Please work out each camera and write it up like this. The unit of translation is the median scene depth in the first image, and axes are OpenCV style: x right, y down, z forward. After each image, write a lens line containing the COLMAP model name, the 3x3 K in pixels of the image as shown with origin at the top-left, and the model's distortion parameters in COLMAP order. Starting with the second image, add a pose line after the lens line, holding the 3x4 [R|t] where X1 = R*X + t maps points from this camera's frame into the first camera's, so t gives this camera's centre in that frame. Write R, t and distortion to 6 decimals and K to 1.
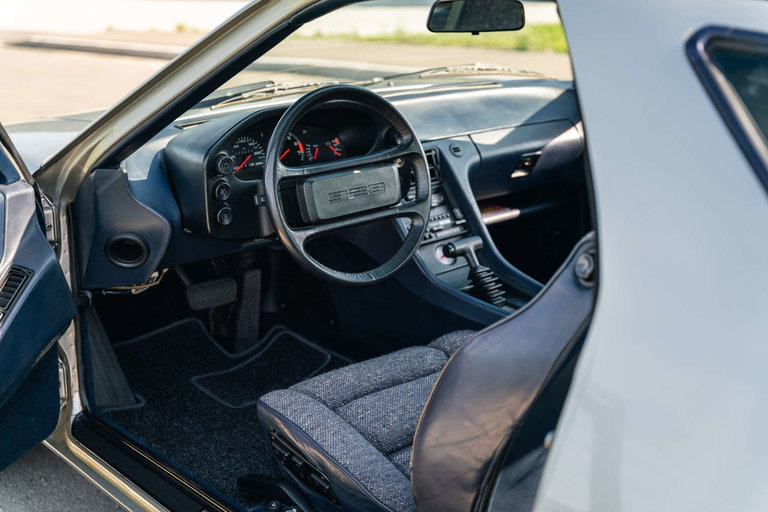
lens RADIAL K [[1066.6, 0, 384.0], [0, 1066.6, 256.0], [0, 0, 1]] dist [0.020845, -0.021195]
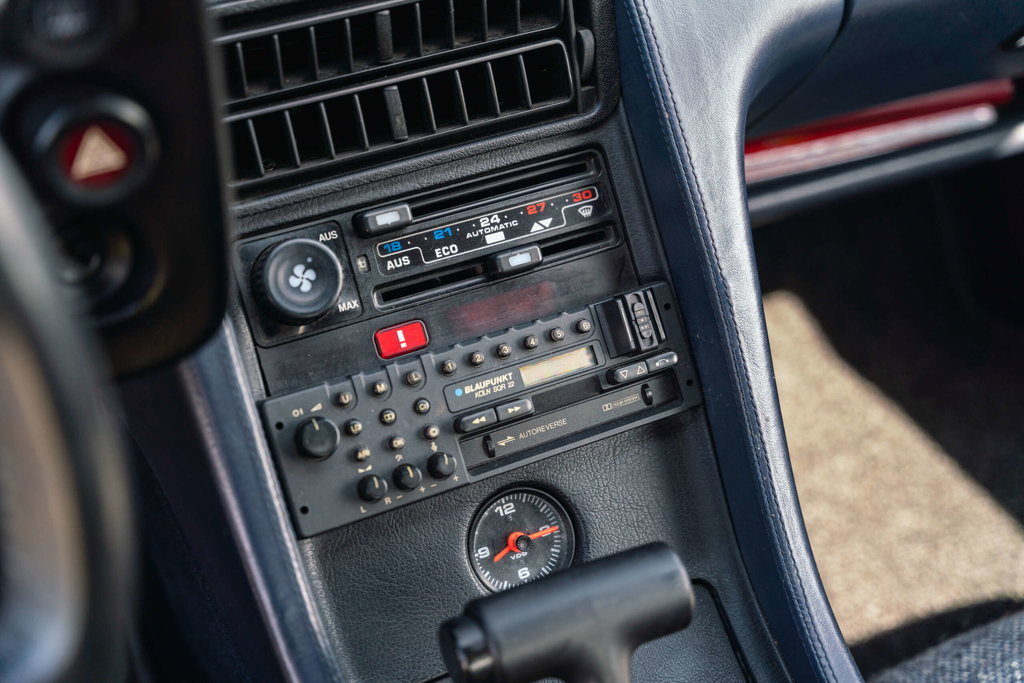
lens RADIAL K [[1422.2, 0, 512.0], [0, 1422.2, 341.5], [0, 0, 1]] dist [0.020845, -0.021195]
pose [[0.963439, 0.180589, -0.197921, 0.098977], [-0.097543, 0.924433, 0.368659, -0.128571], [0.249540, -0.335874, 0.908250, 0.773589]]
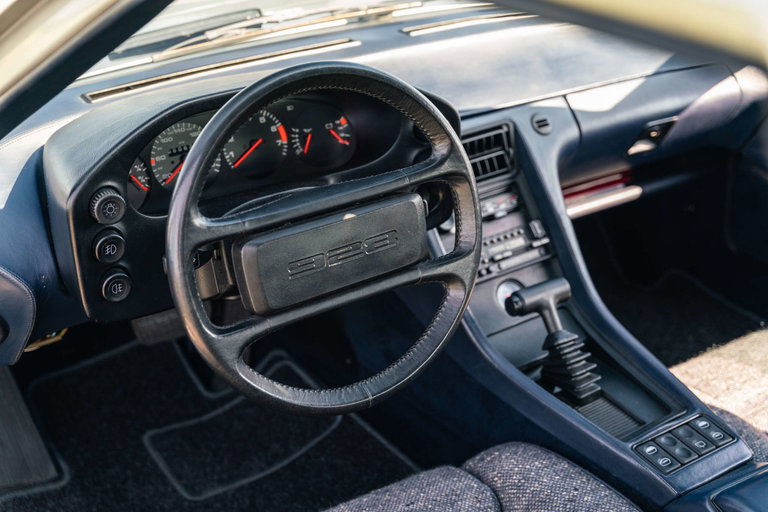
lens RADIAL K [[1066.6, 0, 384.0], [0, 1066.6, 256.0], [0, 0, 1]] dist [0.020845, -0.021195]
pose [[0.992994, 0.051008, -0.106592, 0.047686], [-0.033756, 0.986894, 0.157797, -0.123515], [0.113244, -0.153094, 0.981702, 0.360544]]
